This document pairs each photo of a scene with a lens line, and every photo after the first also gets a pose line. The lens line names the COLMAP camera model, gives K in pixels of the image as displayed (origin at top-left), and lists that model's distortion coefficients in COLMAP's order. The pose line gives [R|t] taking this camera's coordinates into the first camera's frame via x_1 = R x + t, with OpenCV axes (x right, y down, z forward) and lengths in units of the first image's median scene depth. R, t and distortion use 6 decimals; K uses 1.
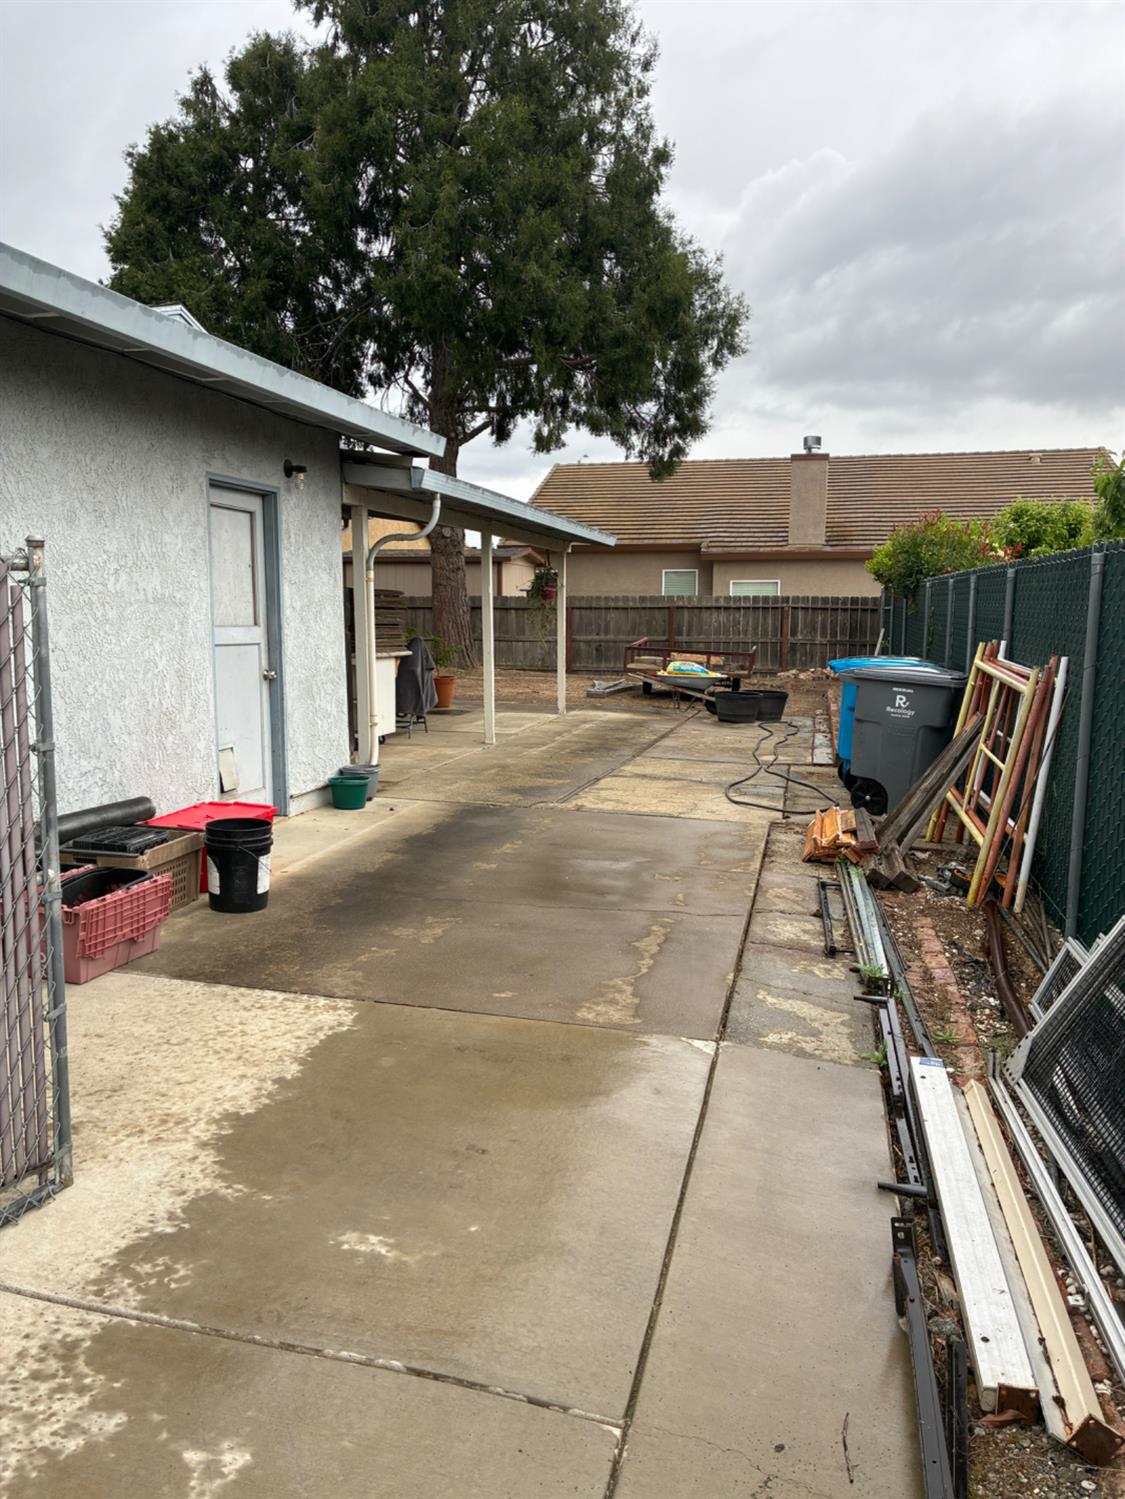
lens RADIAL K [[1140.2, 0, 561.7], [0, 1140.2, 748.9], [0, 0, 1]] dist [0.016288, 0.003141]
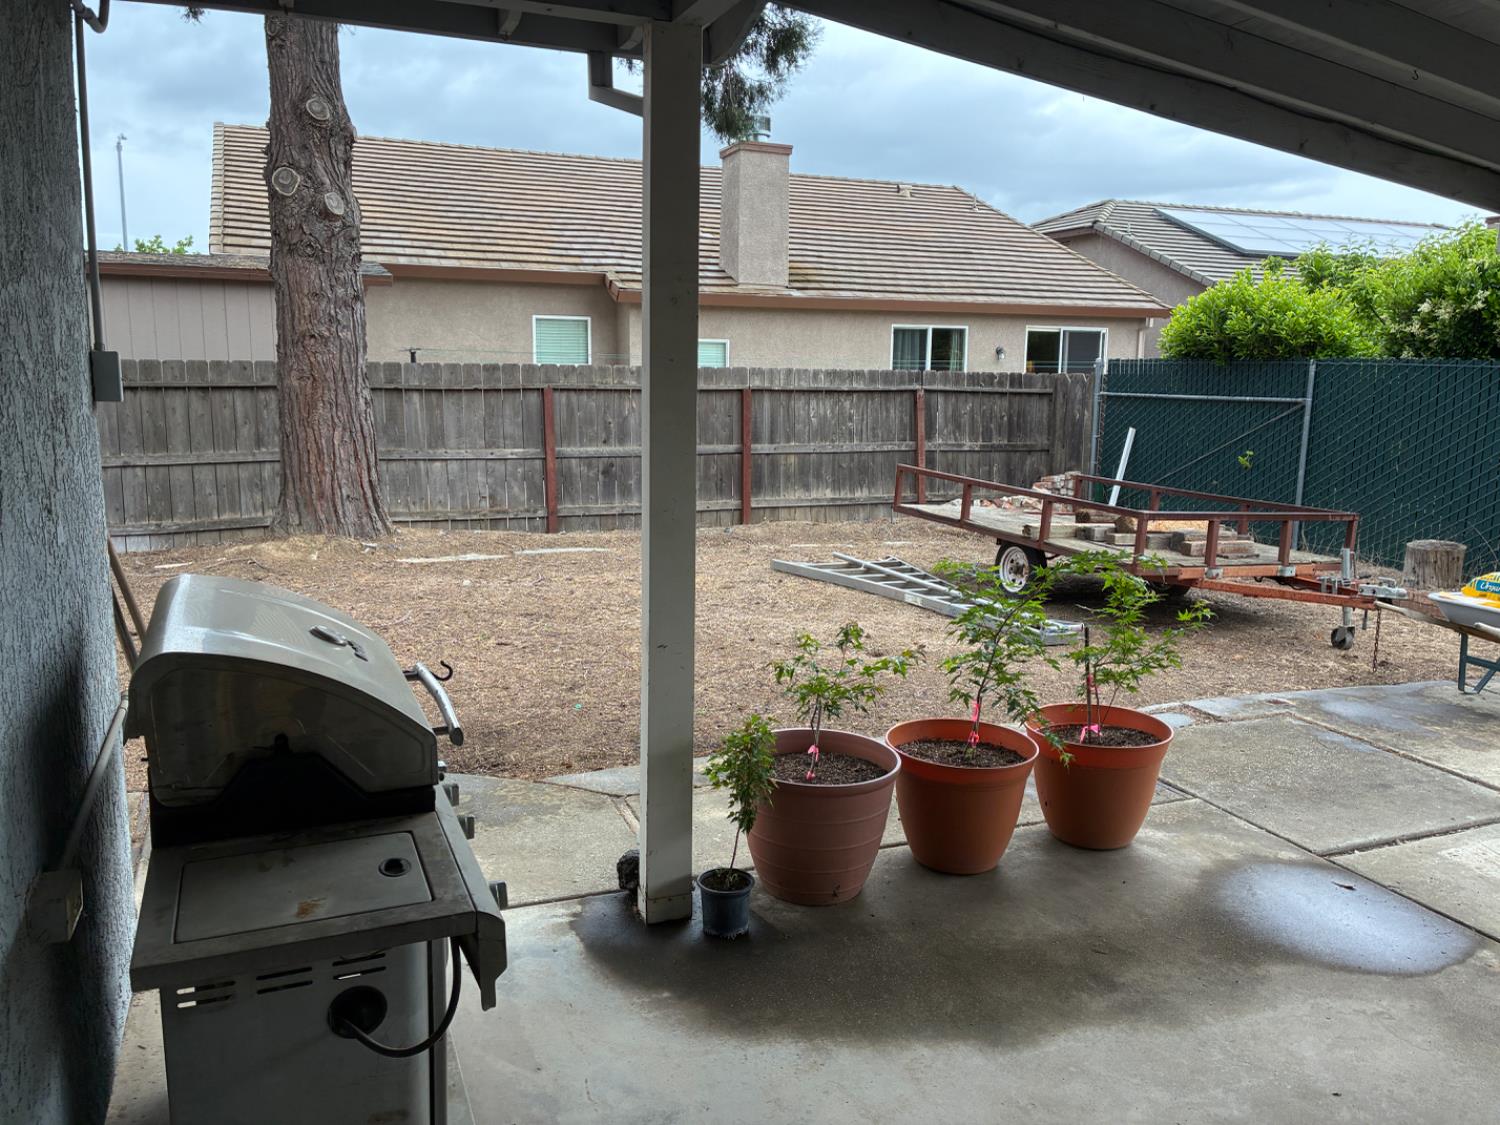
lens RADIAL K [[1141.0, 0, 750.6], [0, 1141.0, 562.7], [0, 0, 1]] dist [0.016288, 0.003141]
pose [[0.808055, -0.090287, 0.582147, -0.217990], [0.061068, 0.995700, 0.069661, -0.080548], [-0.585933, -0.020739, 0.810094, 0.565301]]
